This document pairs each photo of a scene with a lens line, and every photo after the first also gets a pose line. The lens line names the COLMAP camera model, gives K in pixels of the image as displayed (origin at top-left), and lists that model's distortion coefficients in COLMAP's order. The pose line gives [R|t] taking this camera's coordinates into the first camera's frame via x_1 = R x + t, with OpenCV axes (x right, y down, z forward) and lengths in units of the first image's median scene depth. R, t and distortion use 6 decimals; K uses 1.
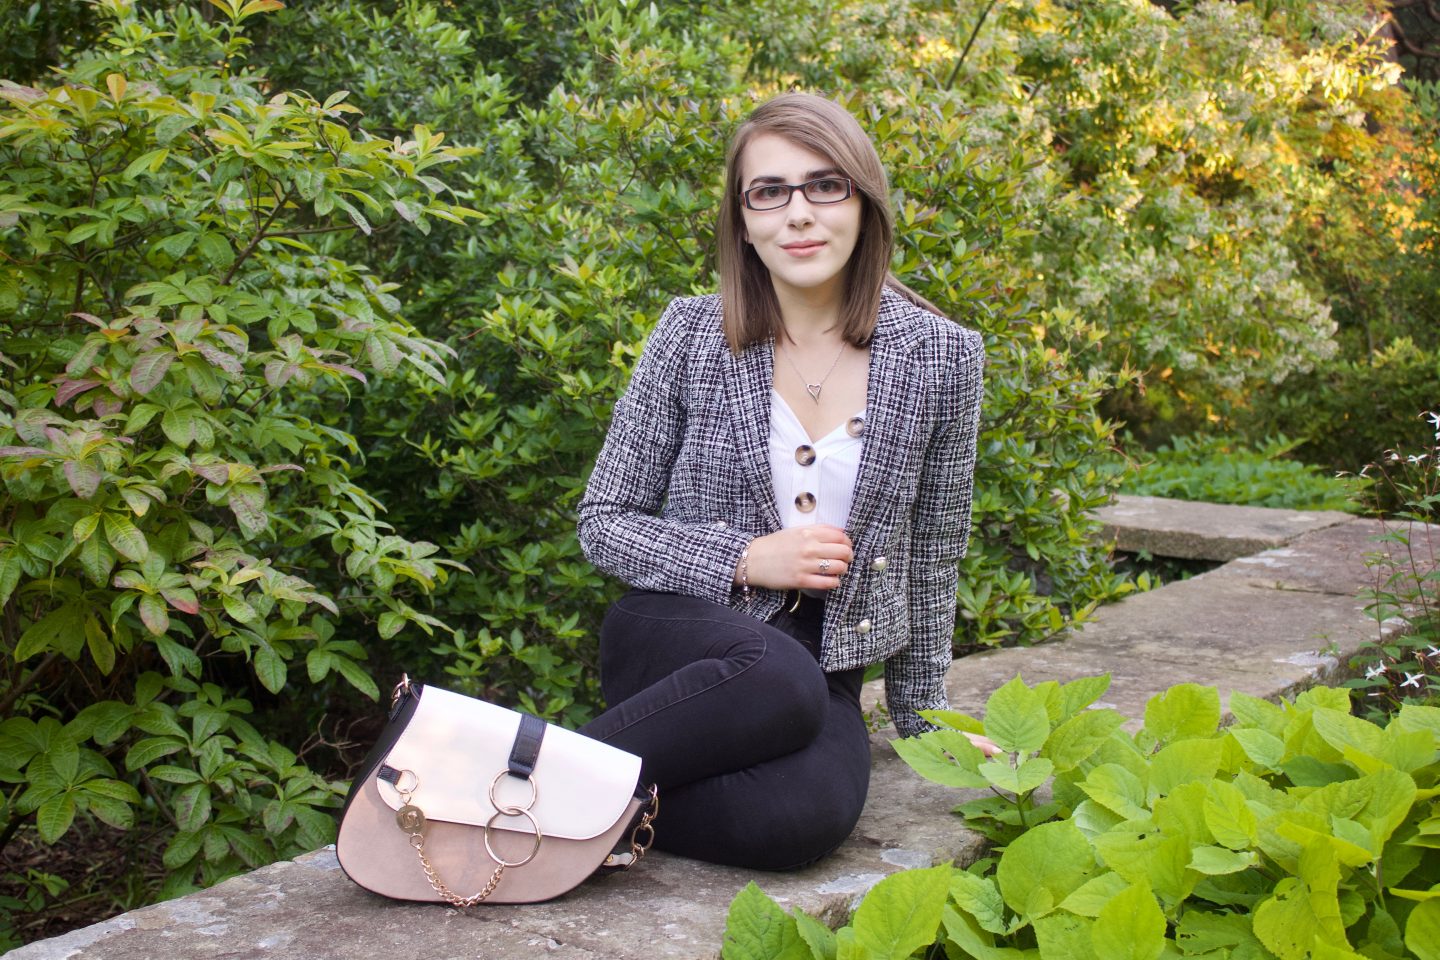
lens RADIAL K [[1737.4, 0, 701.8], [0, 1737.4, 480.7], [0, 0, 1]] dist [-0.065203, 0.077387]
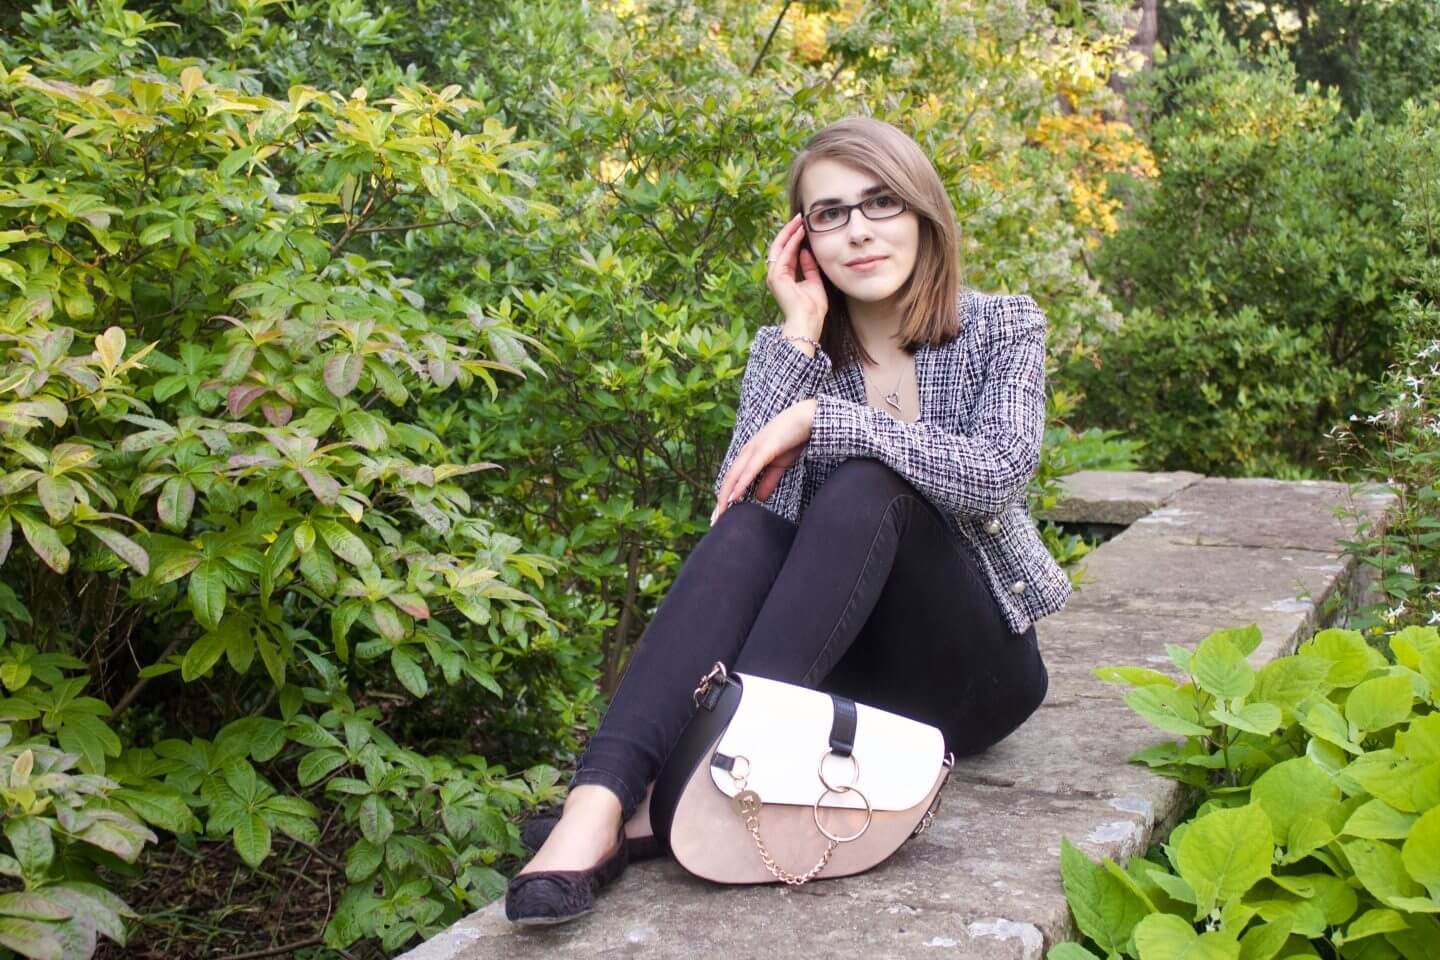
lens RADIAL K [[1735.1, 0, 693.0], [0, 1735.1, 480.7], [0, 0, 1]] dist [-0.061713, 0.021308]
pose [[0.981290, -0.043357, 0.187591, -0.258546], [0.041727, 0.999049, 0.012629, -0.006005], [-0.187961, -0.004565, 0.982166, 0.002500]]
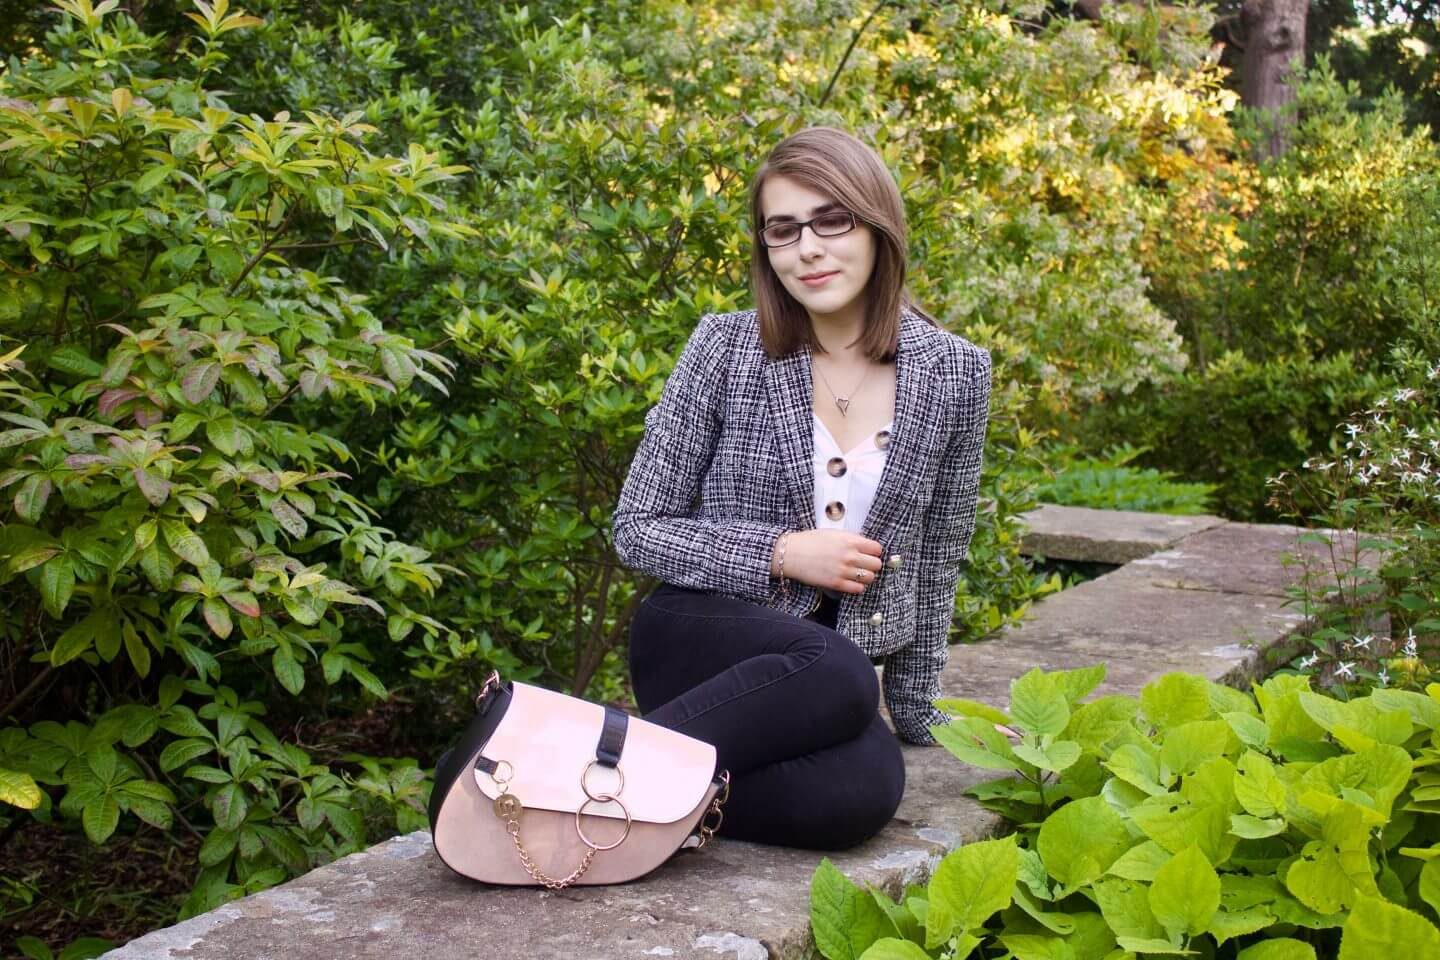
lens RADIAL K [[1735.1, 0, 693.0], [0, 1735.1, 480.7], [0, 0, 1]] dist [-0.061713, 0.021308]
pose [[0.994583, -0.001179, 0.103936, -0.111558], [0.001614, 0.999990, -0.004098, 0.000209], [-0.103930, 0.004243, 0.994576, -0.044504]]
